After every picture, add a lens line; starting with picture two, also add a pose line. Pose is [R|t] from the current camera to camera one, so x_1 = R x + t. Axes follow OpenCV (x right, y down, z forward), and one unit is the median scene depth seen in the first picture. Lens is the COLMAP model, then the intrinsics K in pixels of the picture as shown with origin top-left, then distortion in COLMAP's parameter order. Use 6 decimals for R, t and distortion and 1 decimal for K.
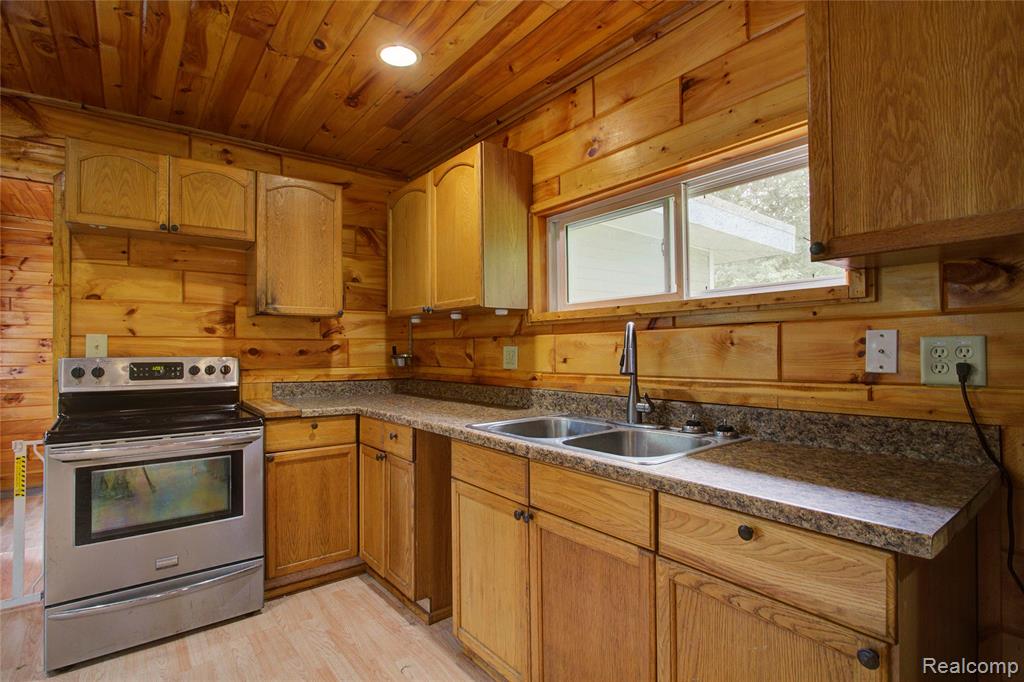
lens RADIAL K [[496.6, 0, 502.6], [0, 496.6, 344.4], [0, 0, 1]] dist [-0.016354, 0.004579]
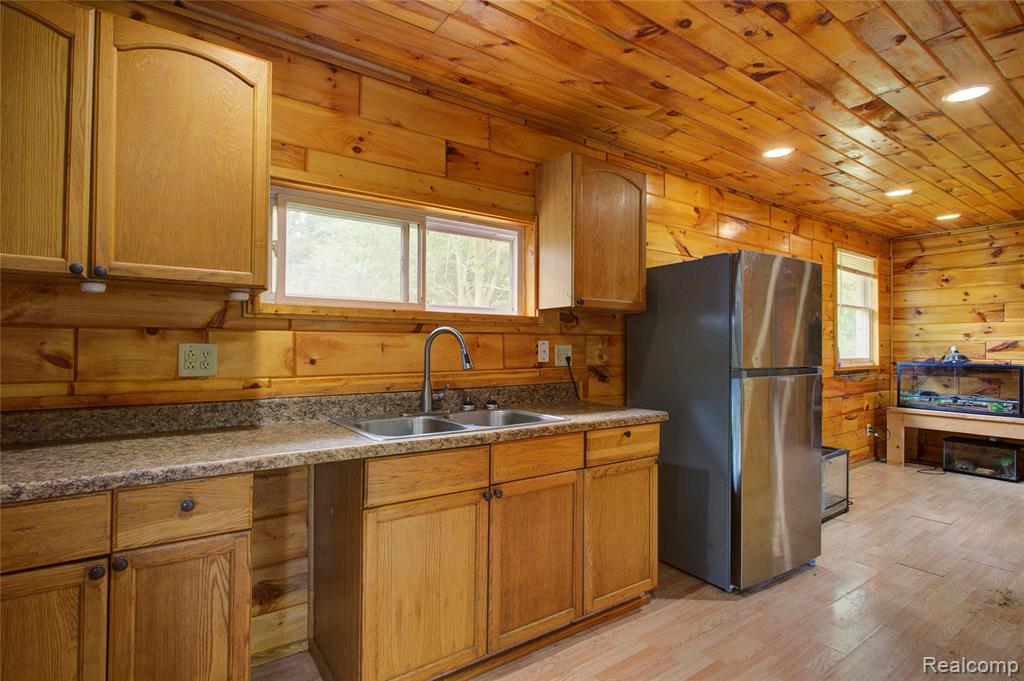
lens RADIAL K [[496.6, 0, 502.6], [0, 496.6, 343.9], [0, 0, 1]] dist [-0.016354, 0.004579]
pose [[0.051738, 0.016496, 0.998524, -0.707545], [-0.014437, 0.999771, -0.015769, 0.009904], [-0.998556, -0.013599, 0.051964, 0.590237]]
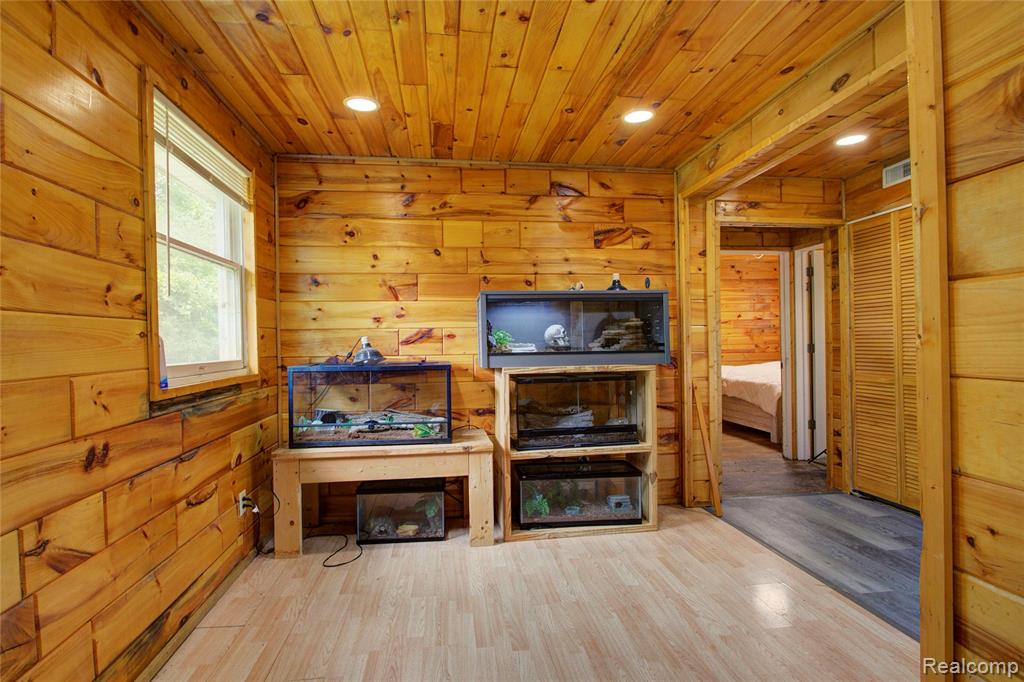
lens RADIAL K [[496.6, 0, 502.6], [0, 496.6, 344.4], [0, 0, 1]] dist [-0.016354, 0.004579]
pose [[-0.862249, 0.020260, 0.506079, 0.491690], [0.019234, 0.999789, -0.007255, -0.003327], [-0.506119, 0.003478, -0.862457, -0.263405]]
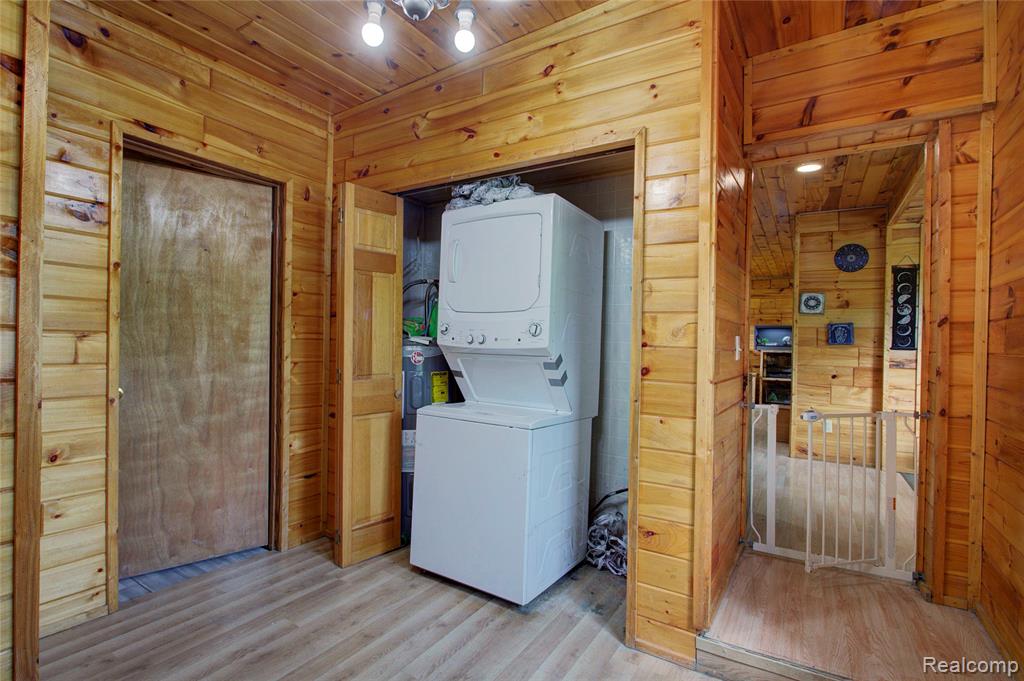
lens RADIAL K [[496.6, 0, 502.6], [0, 496.6, 343.9], [0, 0, 1]] dist [-0.016354, 0.004579]
pose [[-0.339761, -0.002328, 0.940509, -1.766047], [-0.028623, 0.999559, -0.007866, 0.082226], [-0.940076, -0.029592, -0.339678, 1.804969]]
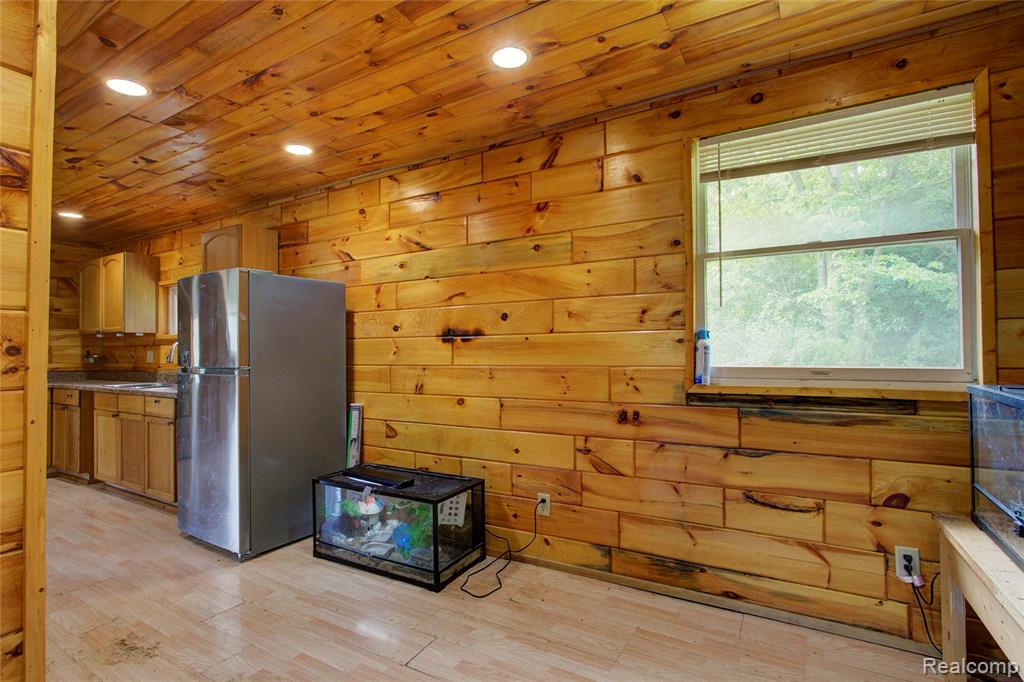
lens RADIAL K [[496.6, 0, 502.6], [0, 496.6, 344.4], [0, 0, 1]] dist [-0.016354, 0.004579]
pose [[0.929097, 0.007195, 0.369766, 0.639672], [-0.005195, 0.999966, -0.006404, -0.018580], [-0.369799, 0.004029, 0.929103, -1.431064]]
